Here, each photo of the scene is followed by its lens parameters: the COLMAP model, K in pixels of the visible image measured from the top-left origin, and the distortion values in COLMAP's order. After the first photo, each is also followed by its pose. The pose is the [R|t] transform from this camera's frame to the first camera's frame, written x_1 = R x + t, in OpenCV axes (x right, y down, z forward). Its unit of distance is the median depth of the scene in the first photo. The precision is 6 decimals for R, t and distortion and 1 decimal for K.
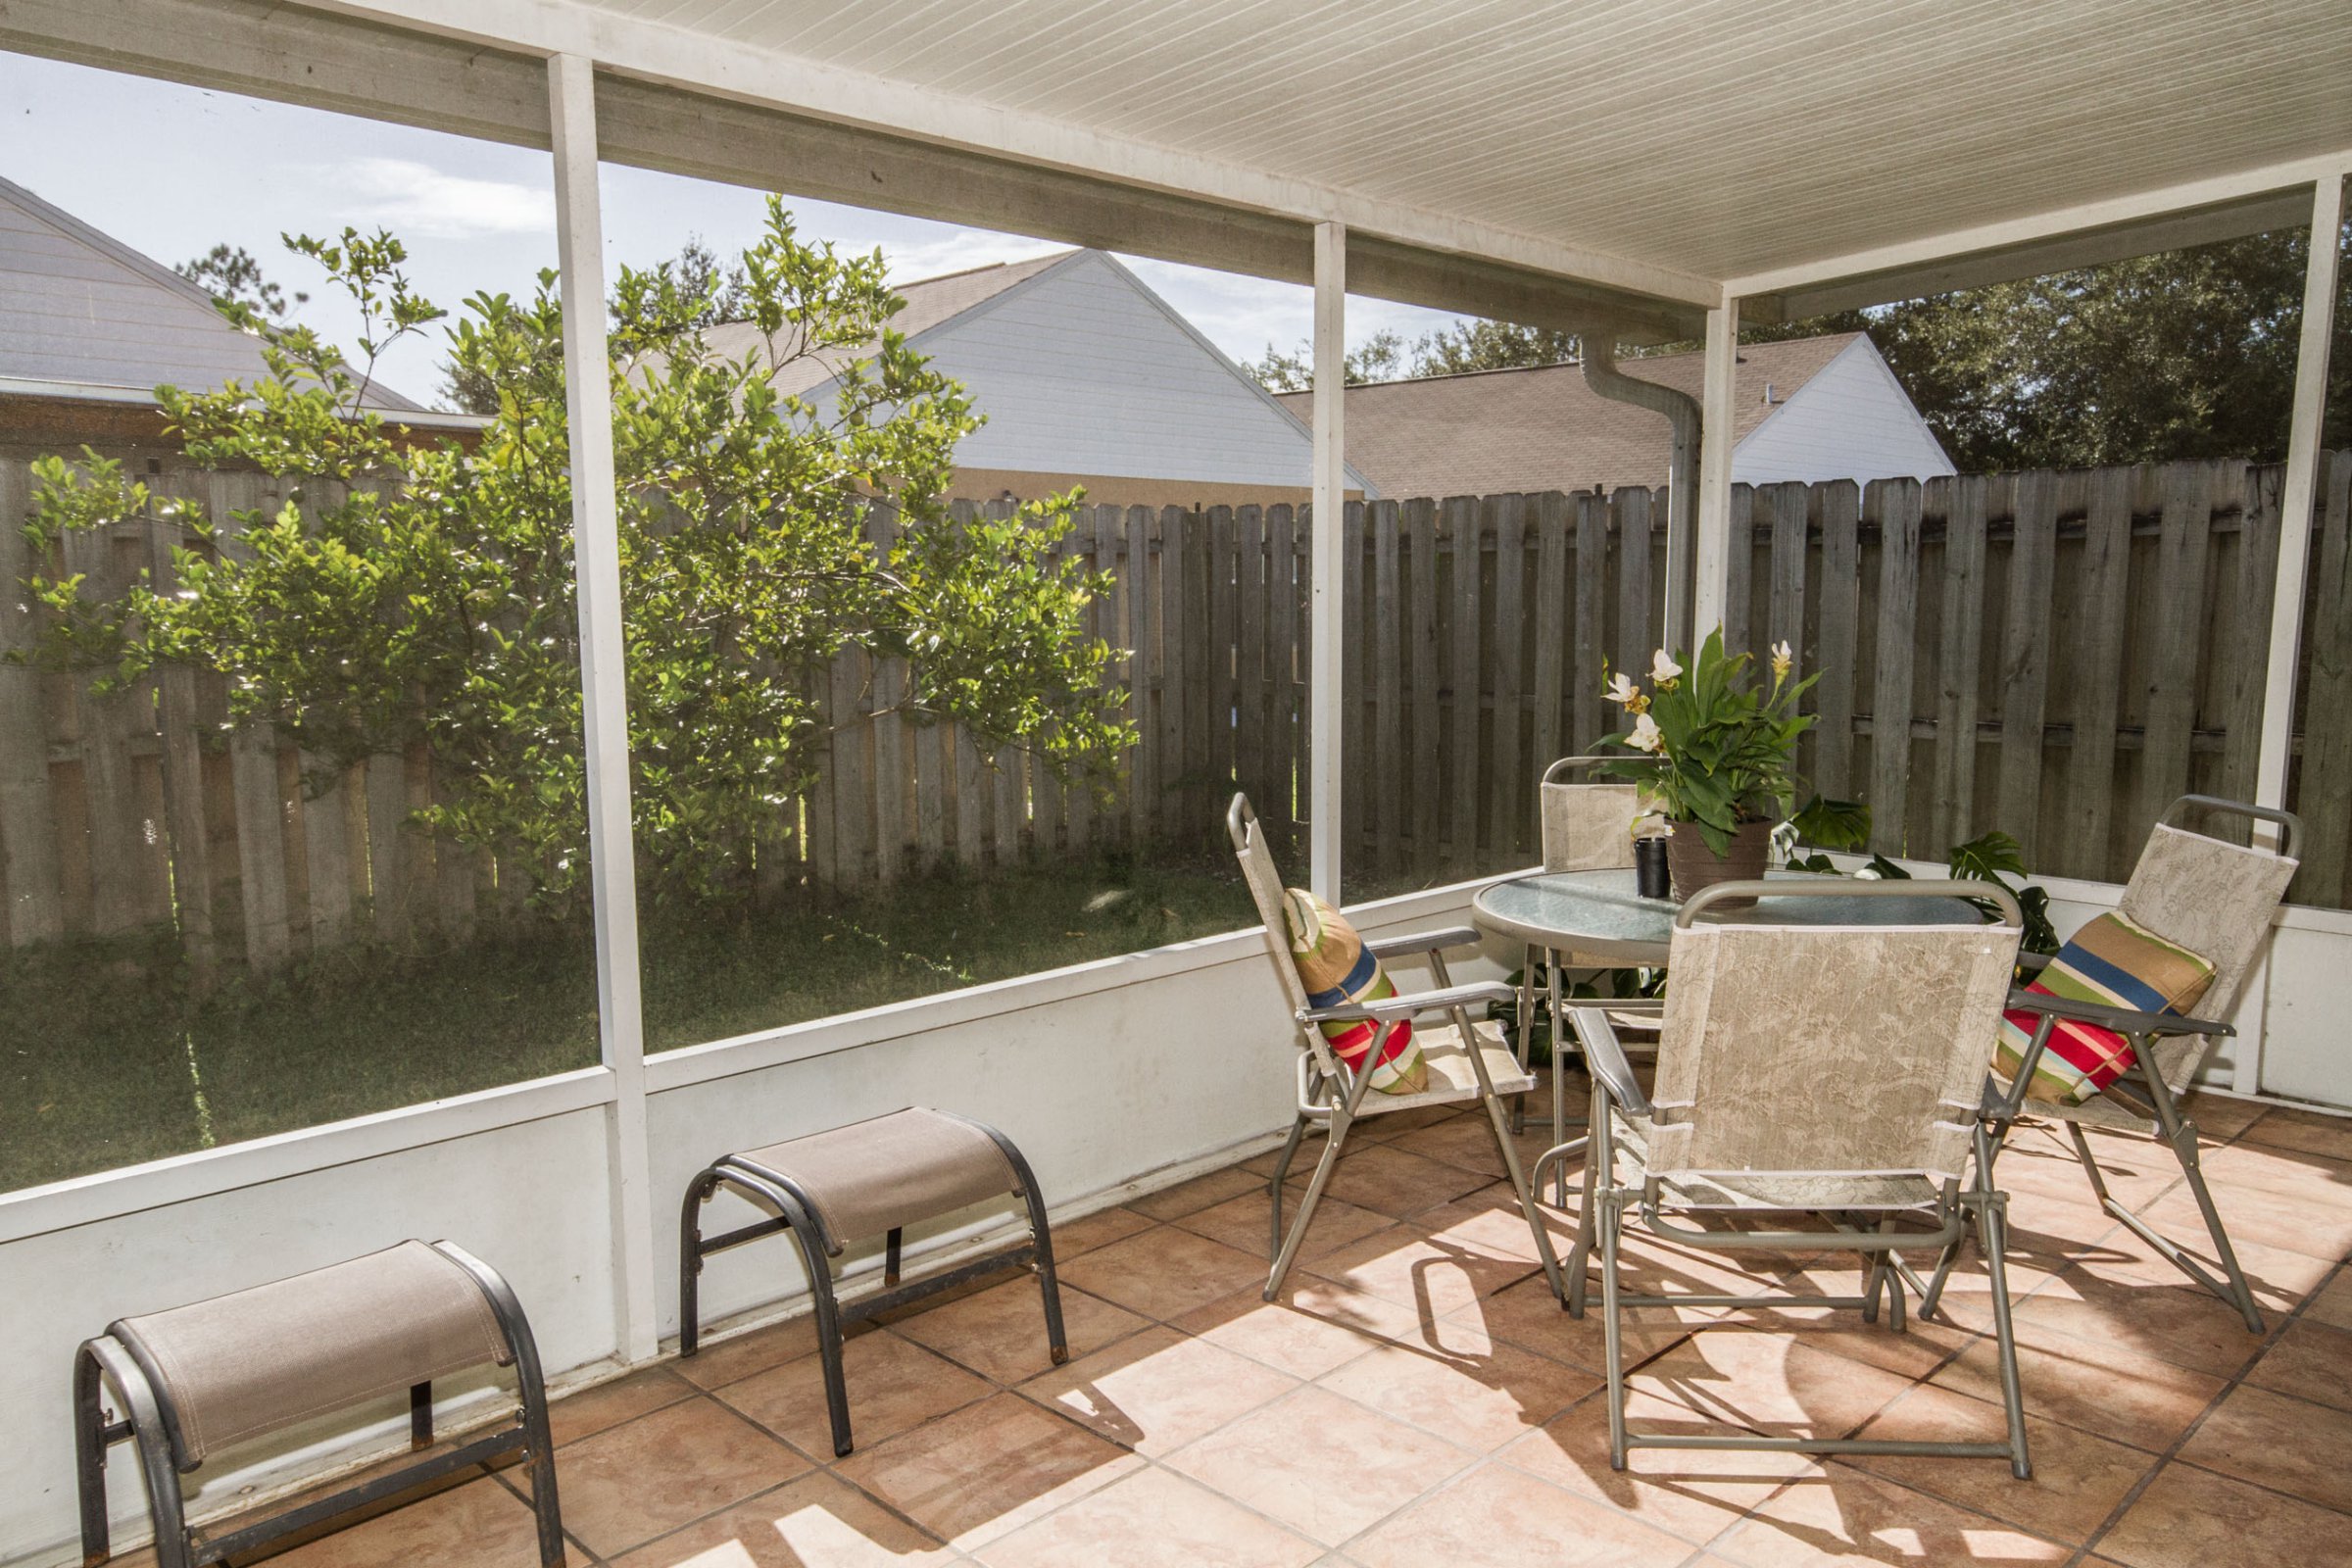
lens RADIAL K [[1663.8, 0, 1191.0], [0, 1663.8, 784.2], [0, 0, 1]] dist [0.013042, 0.015036]
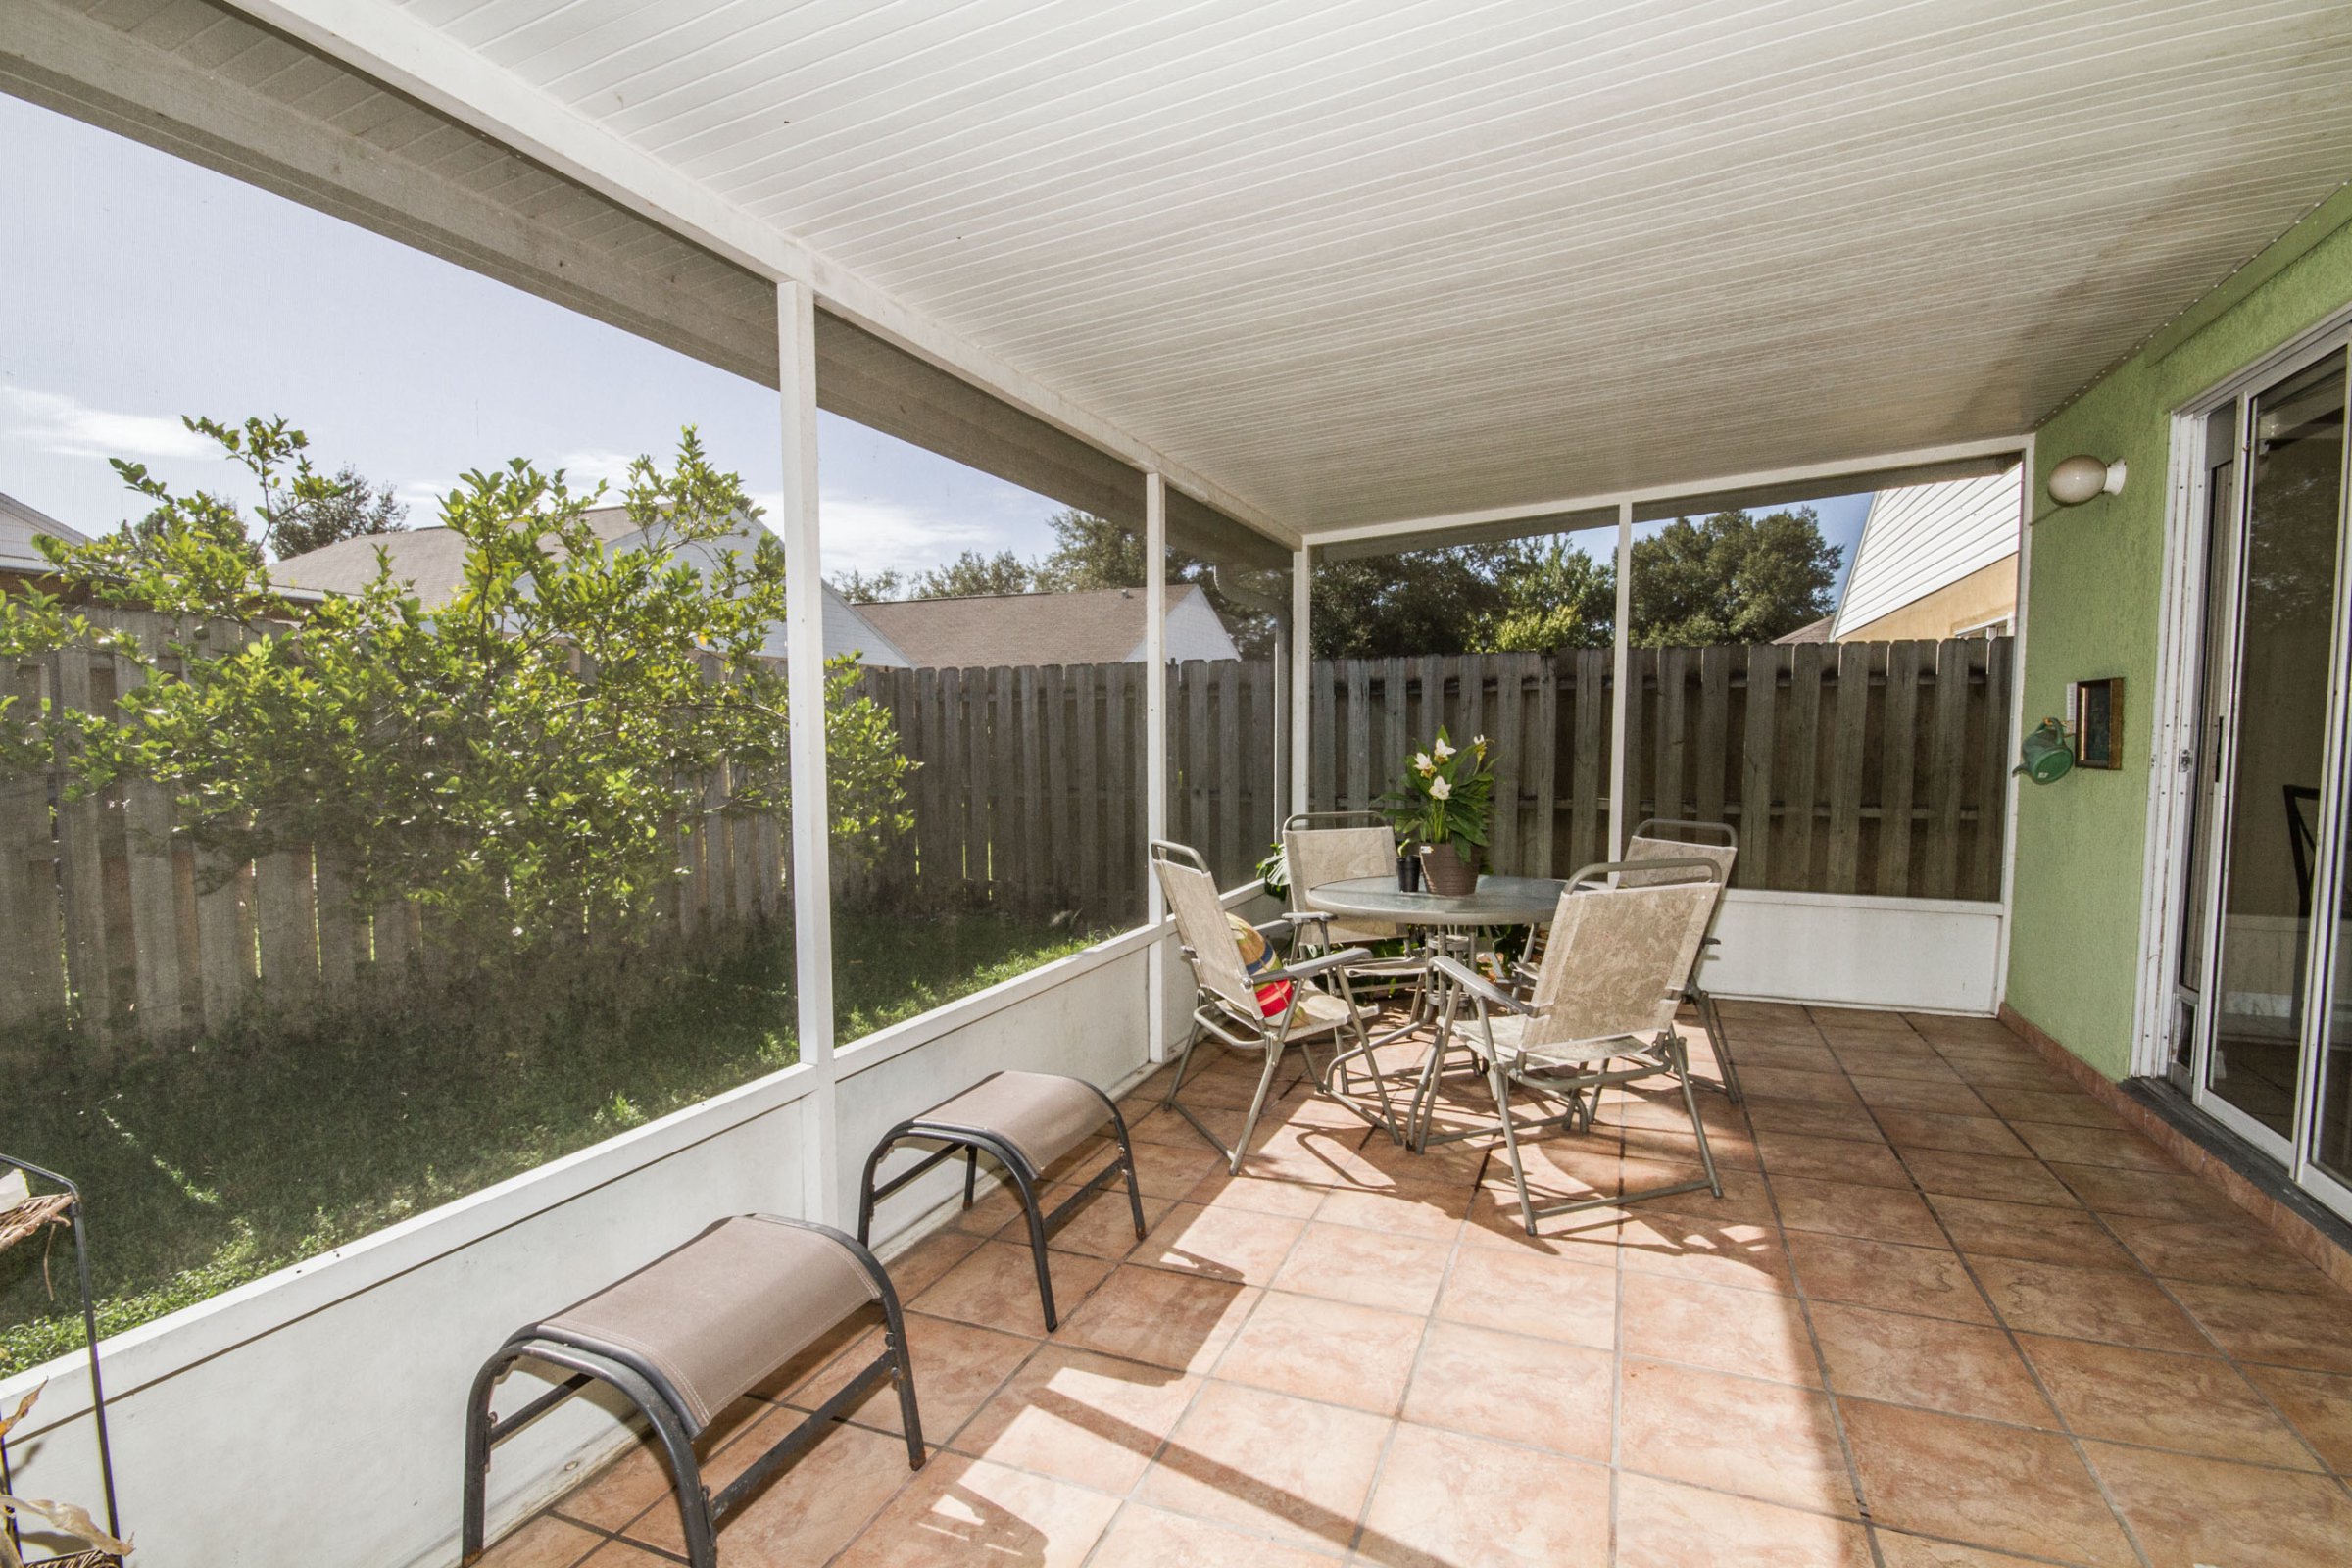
lens RADIAL K [[1066.2, 0, 1159.5], [0, 1066.2, 798.6], [0, 0, 1]] dist [0.000211, -0.002226]
pose [[0.925402, -0.022612, 0.378312, -0.334322], [0.045282, 0.997665, -0.051133, 0.018221], [-0.376272, 0.064450, 0.924265, 0.111543]]
